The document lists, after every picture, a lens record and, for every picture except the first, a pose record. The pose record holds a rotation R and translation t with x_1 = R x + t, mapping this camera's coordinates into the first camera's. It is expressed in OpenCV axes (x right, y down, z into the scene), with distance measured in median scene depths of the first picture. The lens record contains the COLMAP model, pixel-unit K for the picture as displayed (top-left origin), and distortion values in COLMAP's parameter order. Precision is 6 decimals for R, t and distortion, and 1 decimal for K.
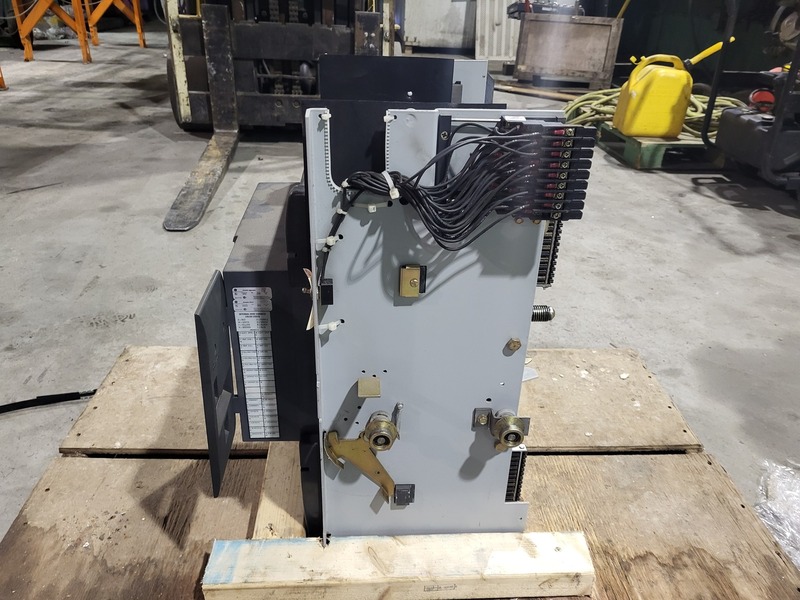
lens RADIAL K [[596.3, 0, 400.0], [0, 596.3, 300.0], [0, 0, 1]] dist [0.000898, 0.003517]
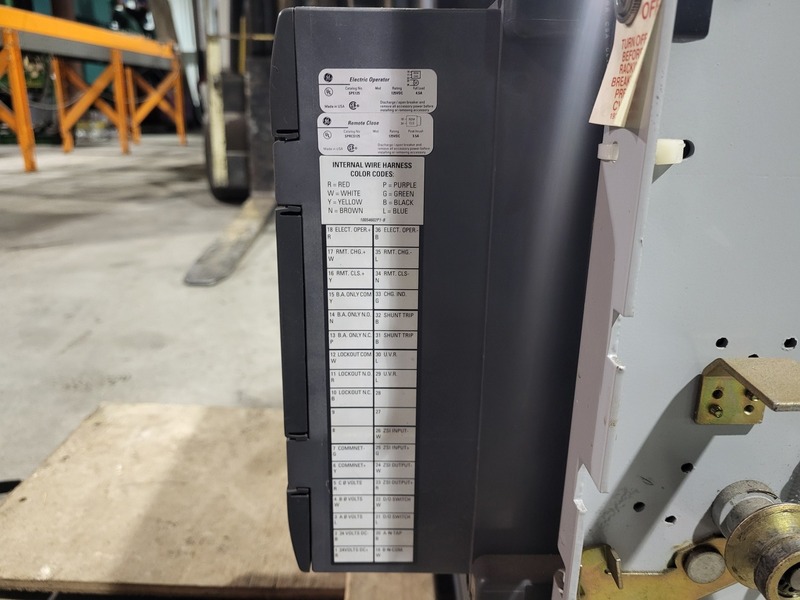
lens RADIAL K [[619.9, 0, 400.0], [0, 619.9, 300.0], [0, 0, 1]] dist [-0.008858, -0.001955]
pose [[0.998690, 0.000443, -0.051172, -0.093052], [-0.009890, 0.982784, -0.184494, 0.069920], [0.050209, 0.184758, 0.981501, 0.293224]]
